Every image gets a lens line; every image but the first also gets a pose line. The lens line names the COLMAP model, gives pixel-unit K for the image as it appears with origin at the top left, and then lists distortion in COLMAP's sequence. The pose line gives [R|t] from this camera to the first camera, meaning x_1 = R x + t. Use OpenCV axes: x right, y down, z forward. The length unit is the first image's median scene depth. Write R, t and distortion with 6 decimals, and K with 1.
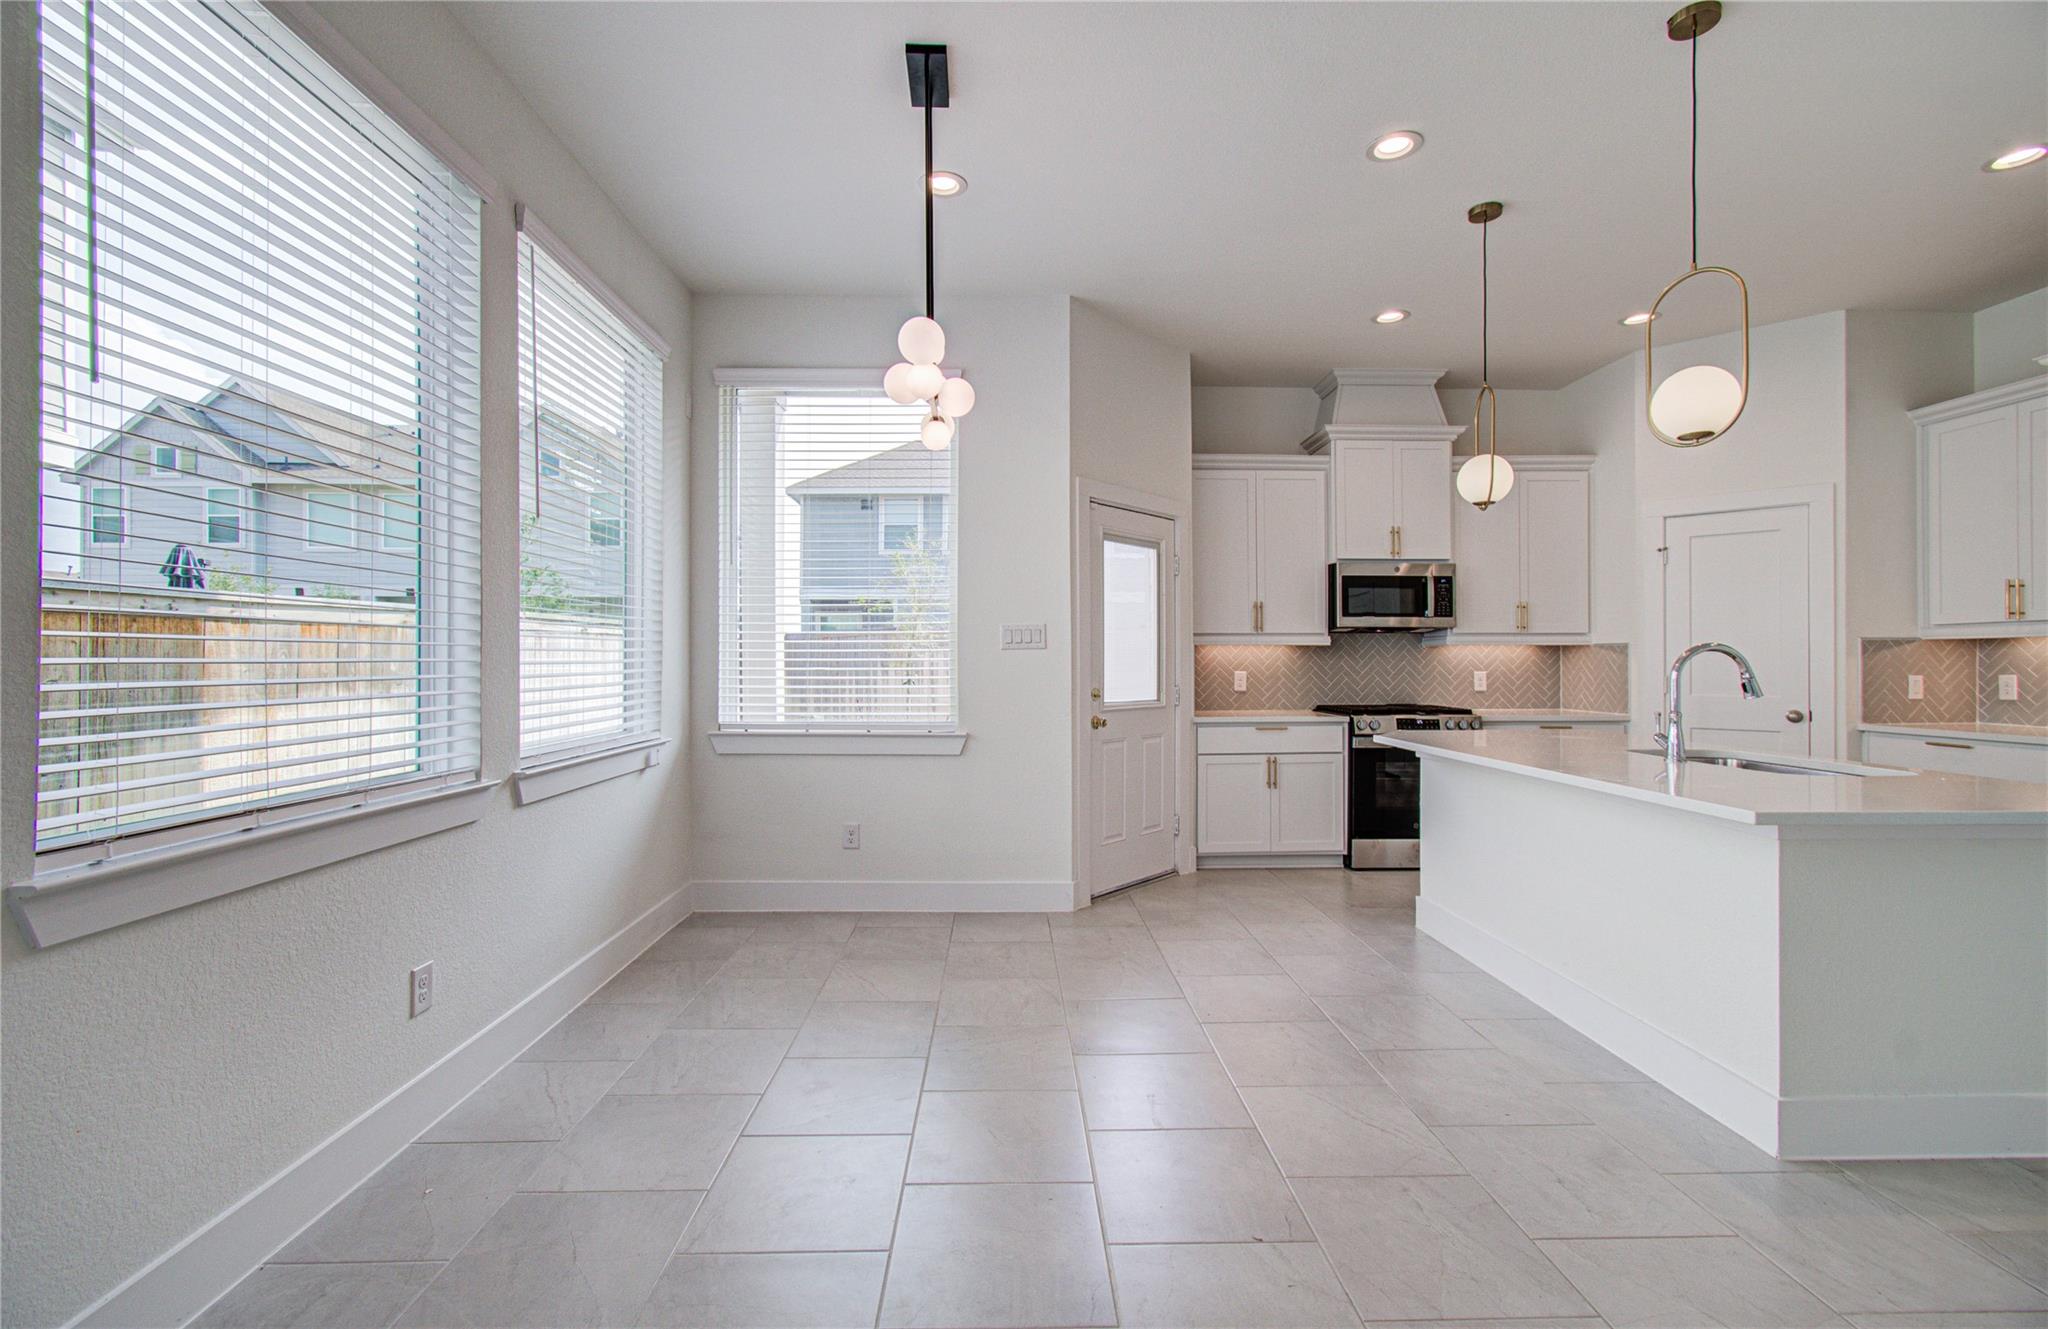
lens RADIAL K [[897.3, 0, 1015.9], [0, 897.3, 660.9], [0, 0, 1]] dist [-0.005054, 0.006497]
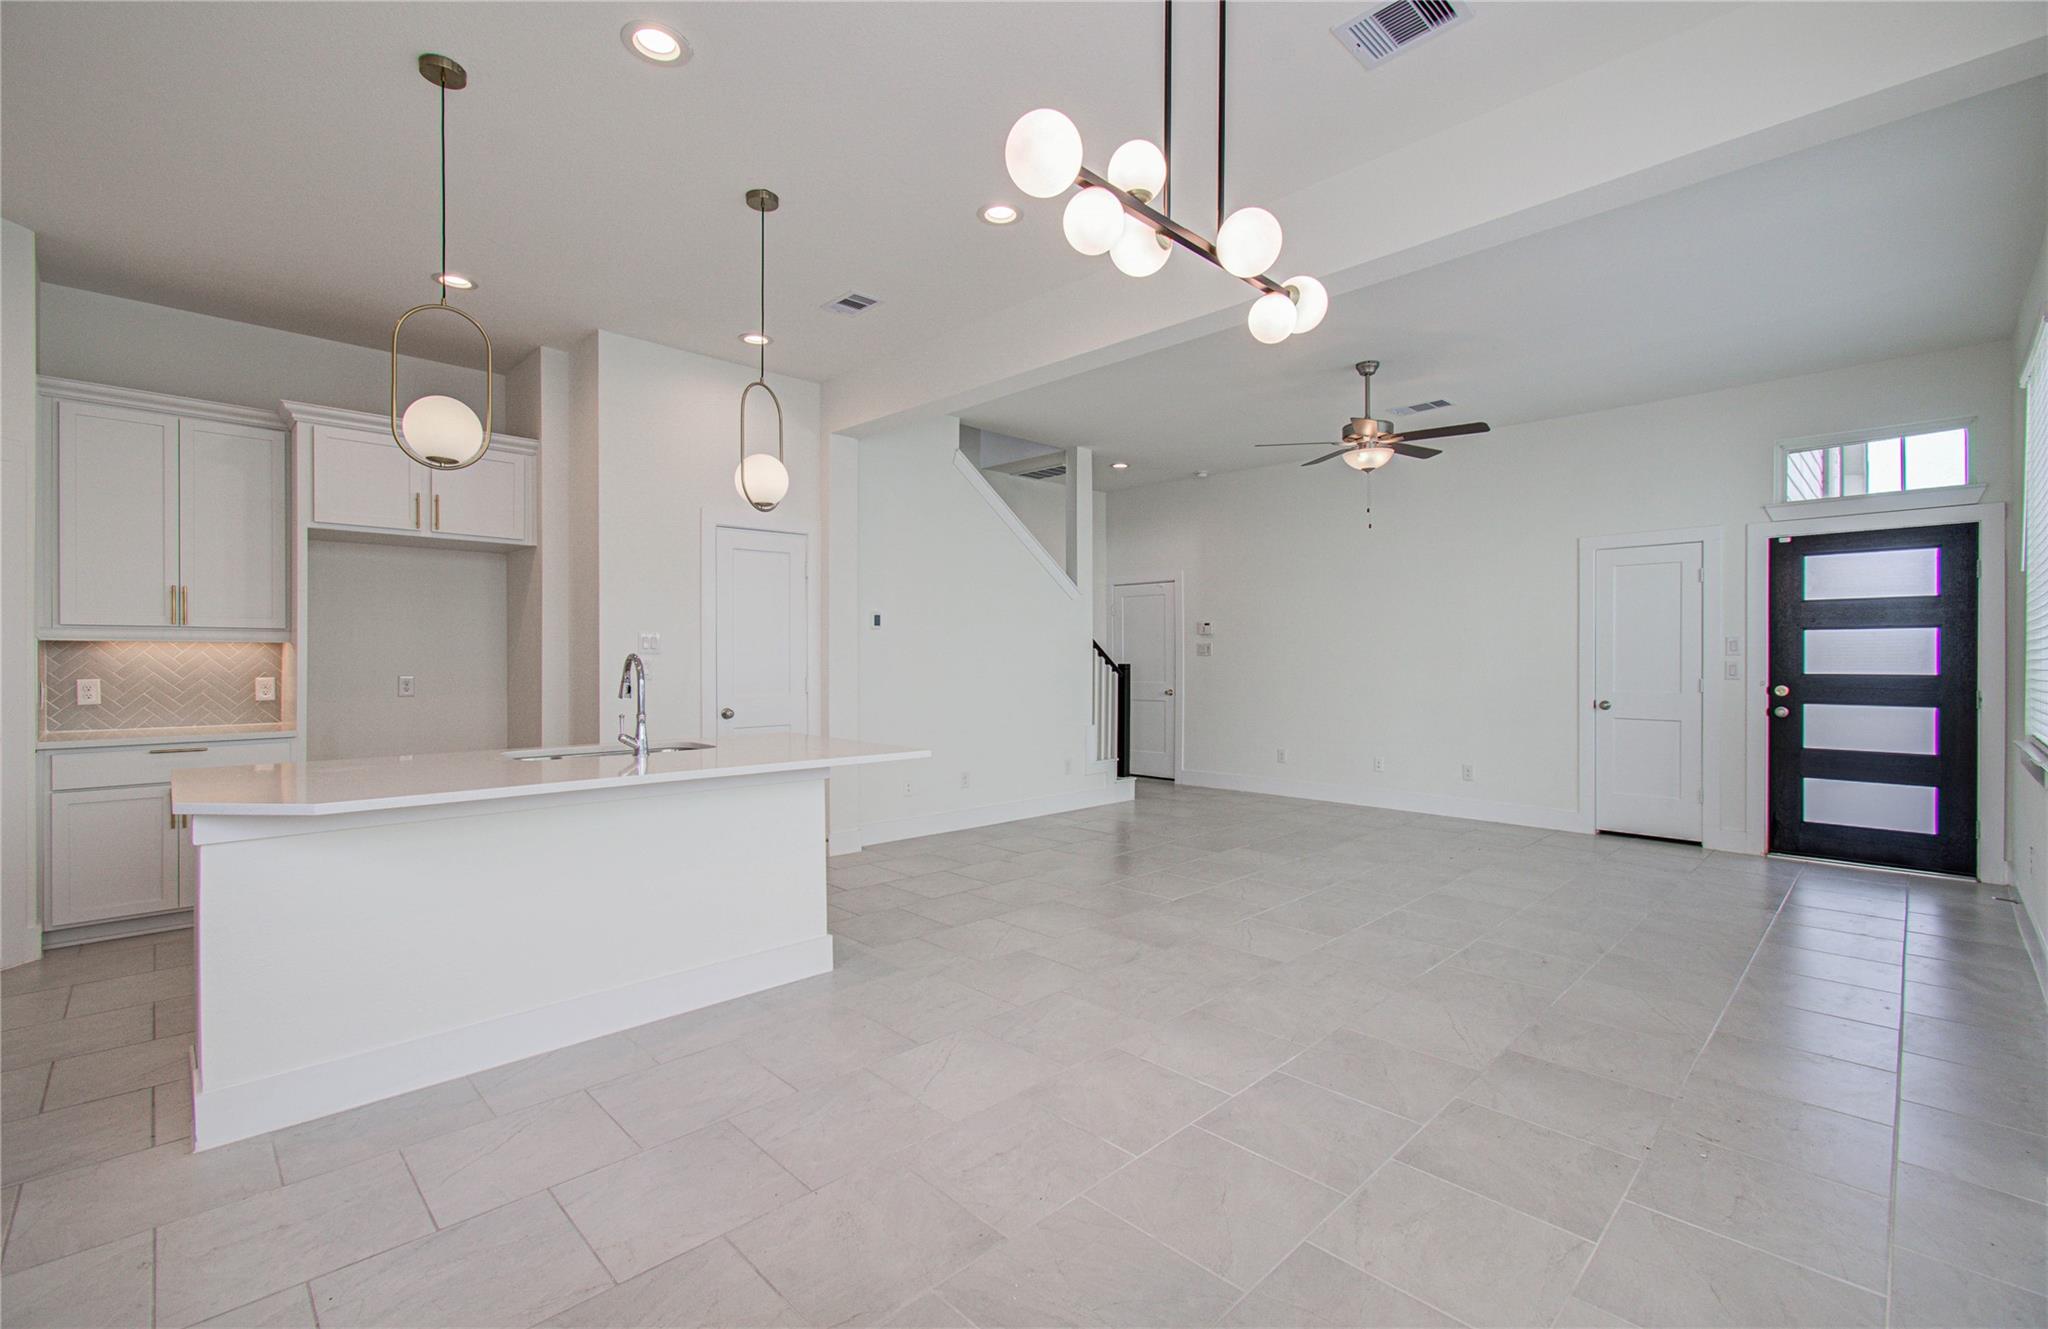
lens RADIAL K [[897.3, 0, 1021.4], [0, 897.3, 660.4], [0, 0, 1]] dist [-0.005054, 0.006497]
pose [[-0.683045, -0.005613, 0.730355, -0.245108], [-0.003577, 0.999984, 0.004341, -0.010037], [-0.730368, 0.000352, -0.683054, 0.805518]]
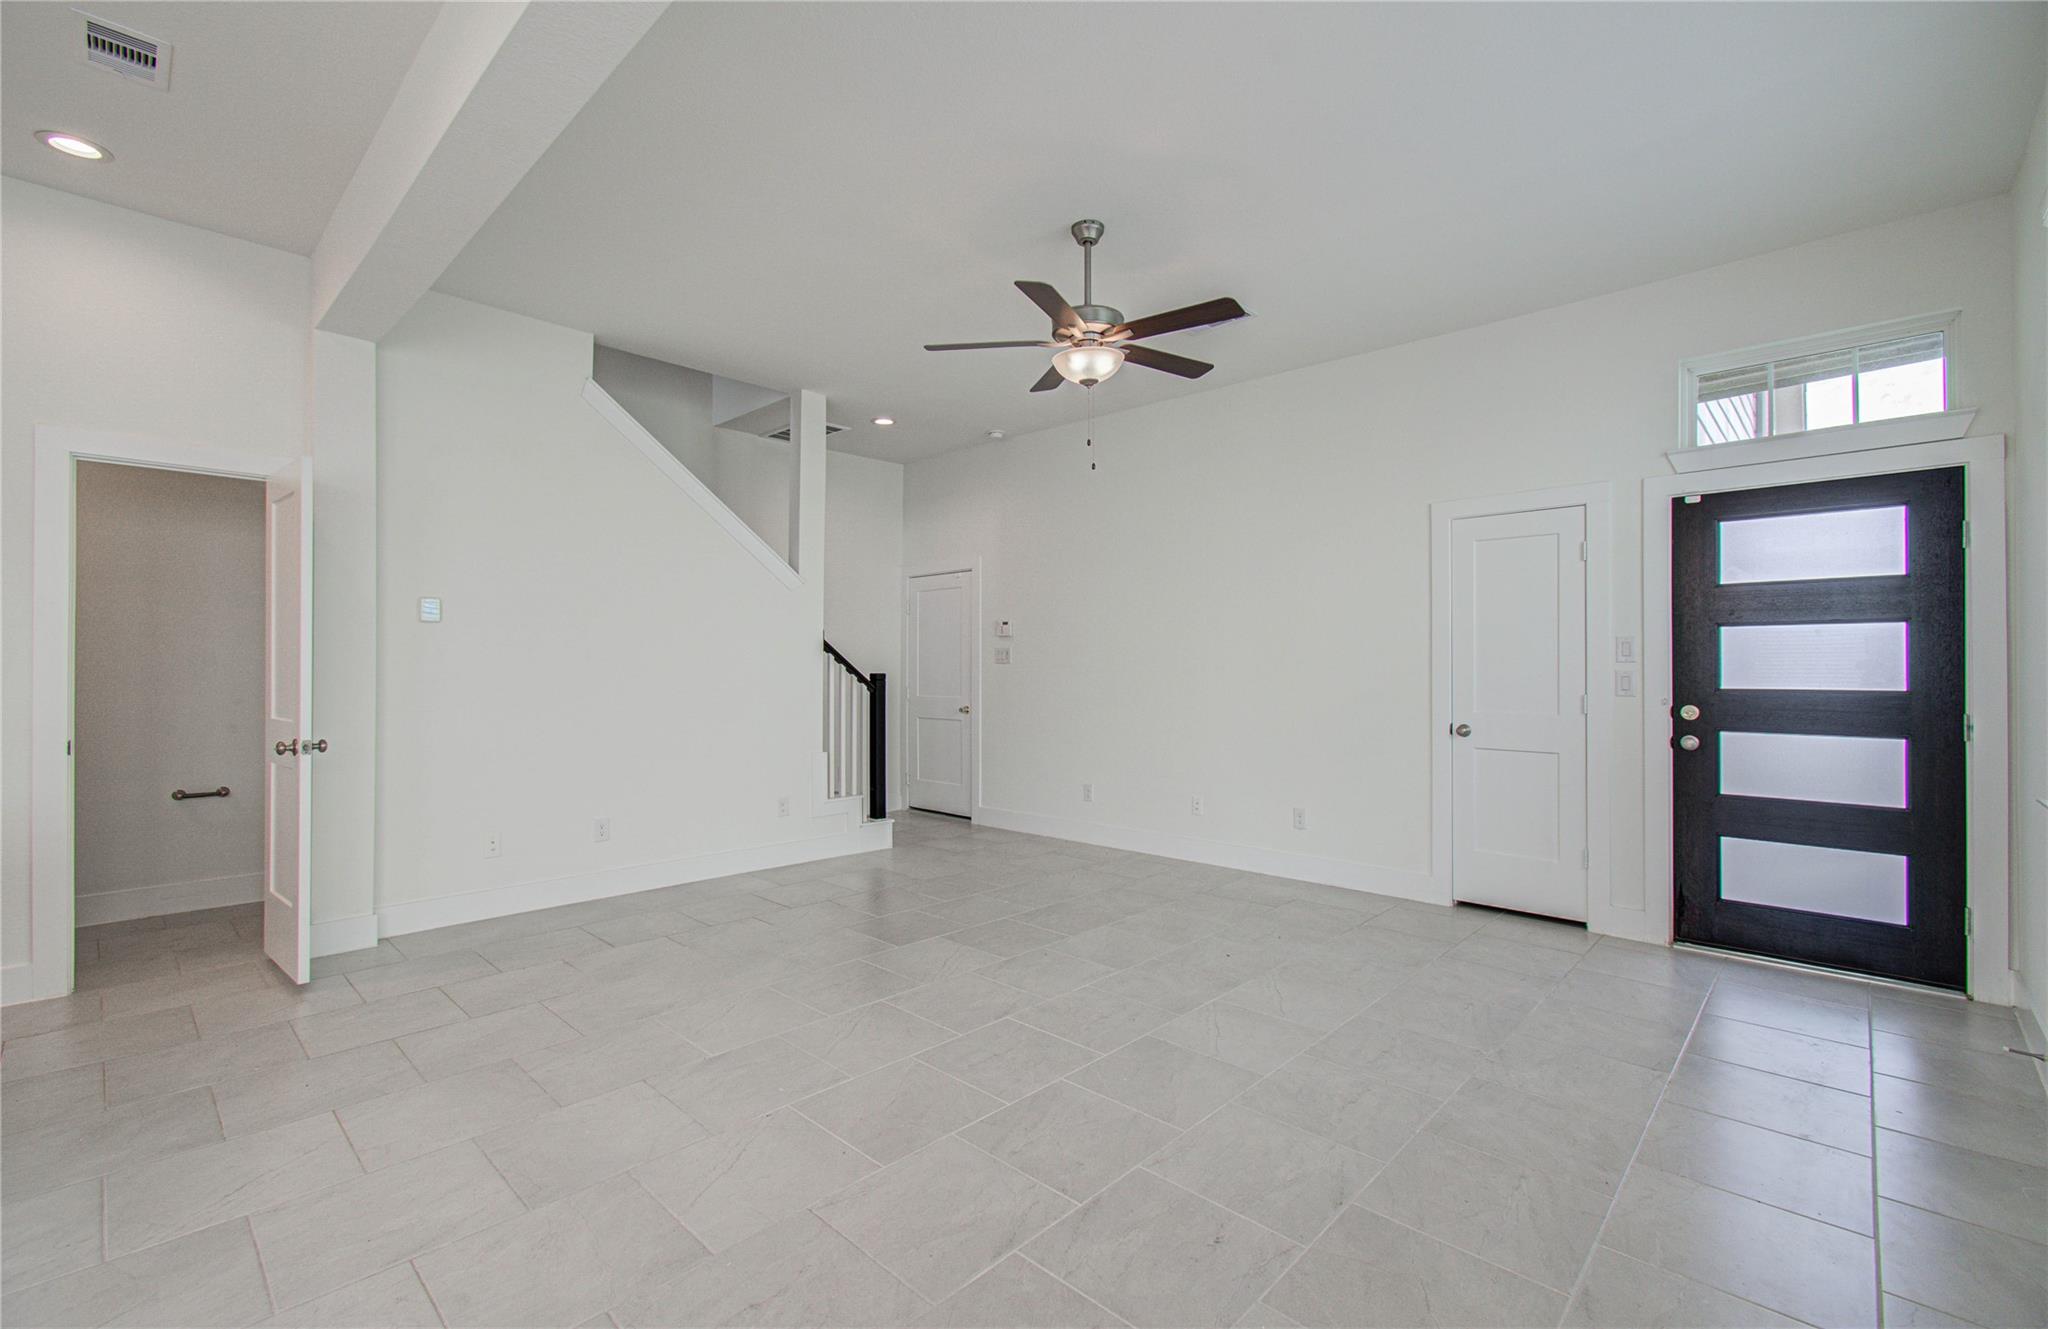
lens RADIAL K [[897.3, 0, 1019.8], [0, 897.3, 662.4], [0, 0, 1]] dist [-0.005054, 0.006497]
pose [[-0.709570, 0.000517, 0.704635, -0.214403], [-0.006582, 0.999951, -0.007362, -0.005489], [-0.704605, -0.009862, -0.709532, 0.345842]]
